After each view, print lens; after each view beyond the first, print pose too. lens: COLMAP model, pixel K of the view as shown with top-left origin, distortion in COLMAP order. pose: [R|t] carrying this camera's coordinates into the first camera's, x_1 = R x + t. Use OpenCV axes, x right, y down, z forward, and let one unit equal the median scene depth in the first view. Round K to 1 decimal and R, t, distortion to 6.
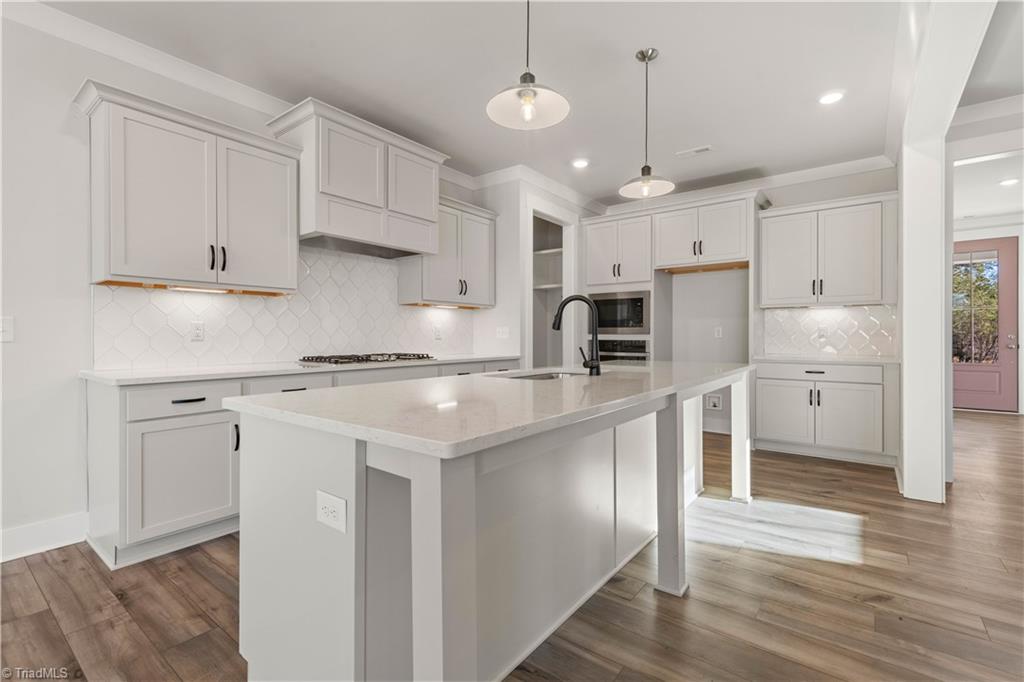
lens RADIAL K [[460.7, 0, 520.4], [0, 460.7, 332.7], [0, 0, 1]] dist [0.013382, 0.000045]
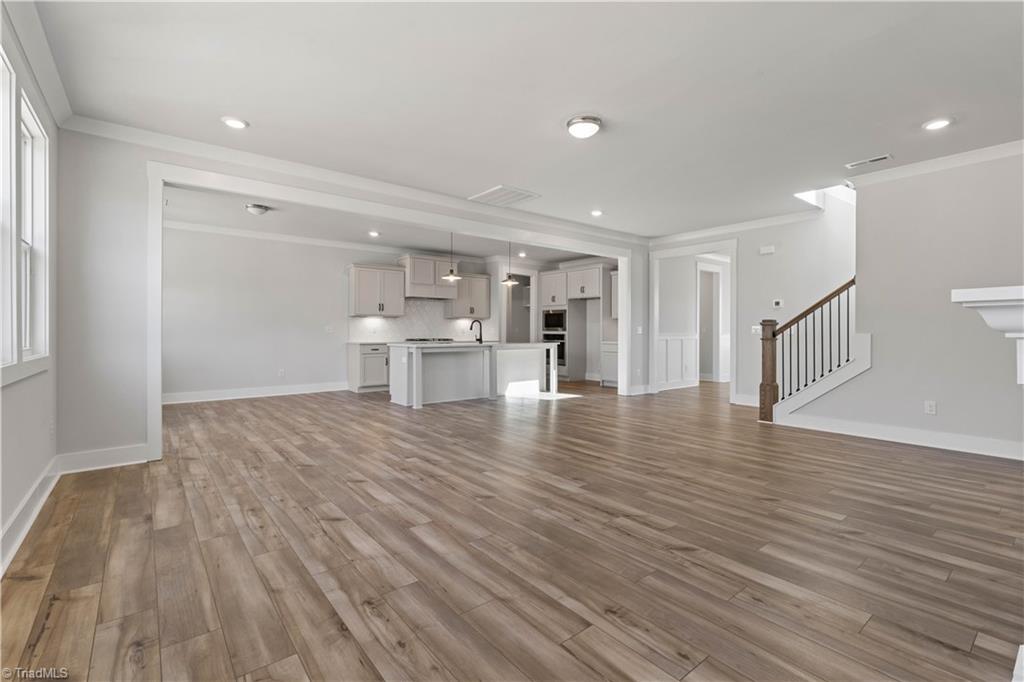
lens RADIAL K [[460.7, 0, 520.4], [0, 460.7, 332.7], [0, 0, 1]] dist [0.013382, 0.000045]
pose [[0.973567, 0.002576, -0.228387, 0.802819], [-0.000781, 0.999968, 0.007948, -0.007350], [0.228400, -0.007559, 0.973538, -1.493437]]
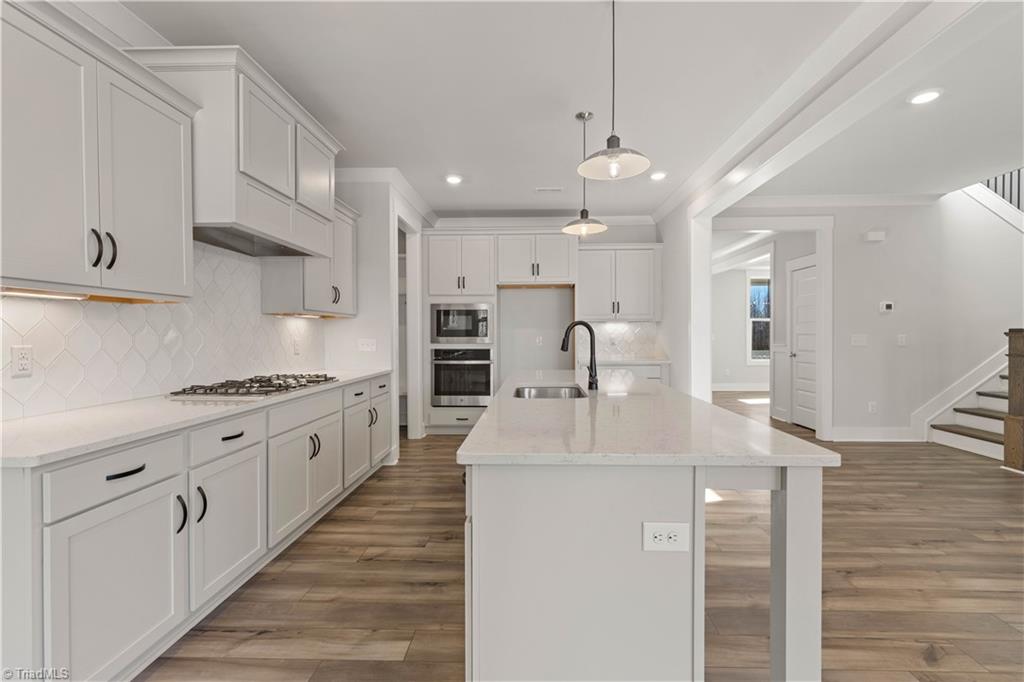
lens RADIAL K [[460.7, 0, 520.4], [0, 460.7, 332.7], [0, 0, 1]] dist [0.013382, 0.000045]
pose [[0.816568, -0.001493, 0.577248, -0.437224], [0.000782, 0.999999, 0.001479, -0.034874], [-0.577249, -0.000756, 0.816568, 0.097202]]
